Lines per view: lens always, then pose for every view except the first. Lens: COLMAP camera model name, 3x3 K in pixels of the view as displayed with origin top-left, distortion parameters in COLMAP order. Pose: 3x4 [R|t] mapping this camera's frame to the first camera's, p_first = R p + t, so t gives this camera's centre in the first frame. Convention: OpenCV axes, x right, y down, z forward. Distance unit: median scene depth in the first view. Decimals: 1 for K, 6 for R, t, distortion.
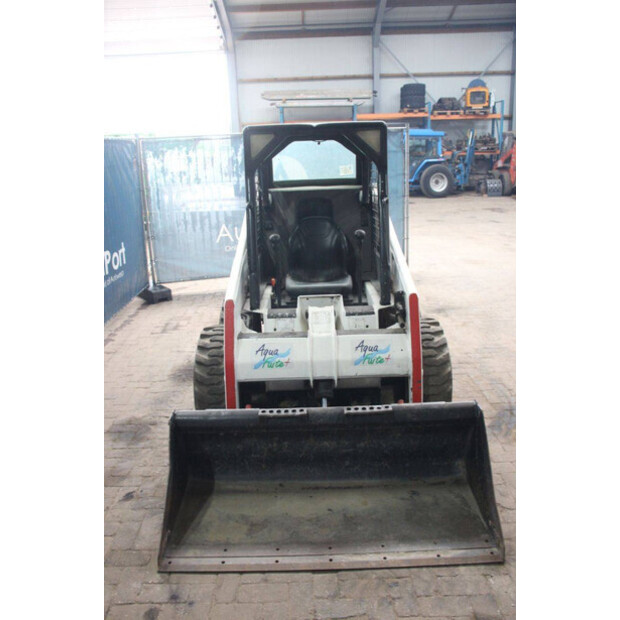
lens RADIAL K [[558.5, 0, 310.0], [0, 558.5, 310.0], [0, 0, 1]] dist [-0.151414, 0.170151]
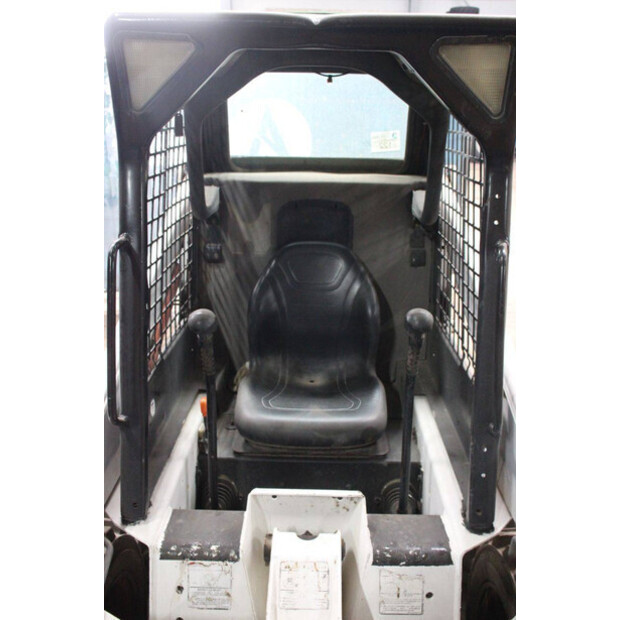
lens RADIAL K [[633.4, 0, 310.0], [0, 633.4, 310.0], [0, 0, 1]] dist [-0.062061, -0.000491]
pose [[0.998551, 0.053690, -0.003753, 0.015532], [-0.053404, 0.997065, 0.054850, -0.181700], [0.006687, -0.054570, 0.998488, 0.611922]]
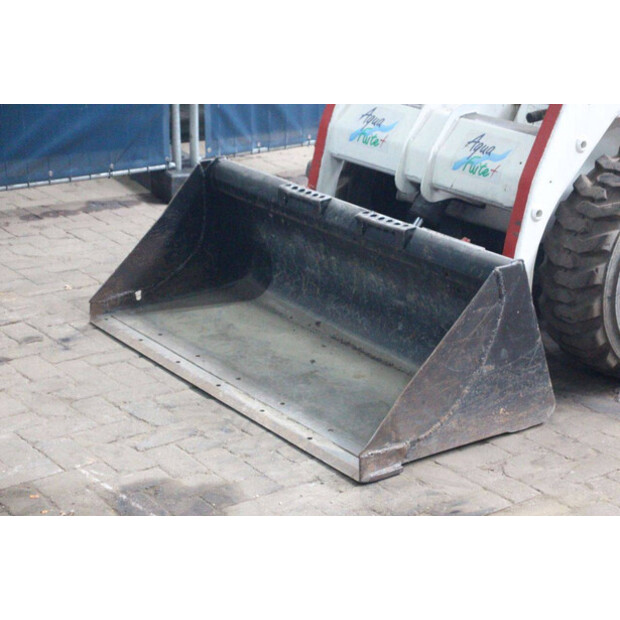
lens RADIAL K [[1381.8, 0, 310.0], [0, 1381.8, 310.0], [0, 0, 1]] dist [0.451227, -0.023494]
pose [[0.585649, 0.304586, -0.751161, 1.077946], [-0.266687, 0.947524, 0.176284, 0.019257], [0.765437, 0.097084, 0.636145, -0.034214]]
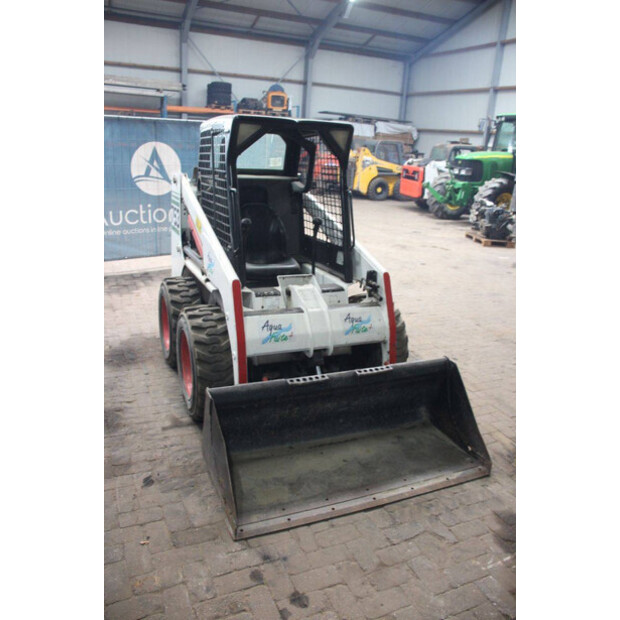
lens RADIAL K [[523.2, 0, 310.0], [0, 523.2, 310.0], [0, 0, 1]] dist [-0.172142, 0.170635]
pose [[0.910509, -0.038245, 0.411717, -0.404777], [0.025509, 0.999012, 0.036385, 0.006212], [-0.412702, -0.022627, 0.910585, 0.046053]]
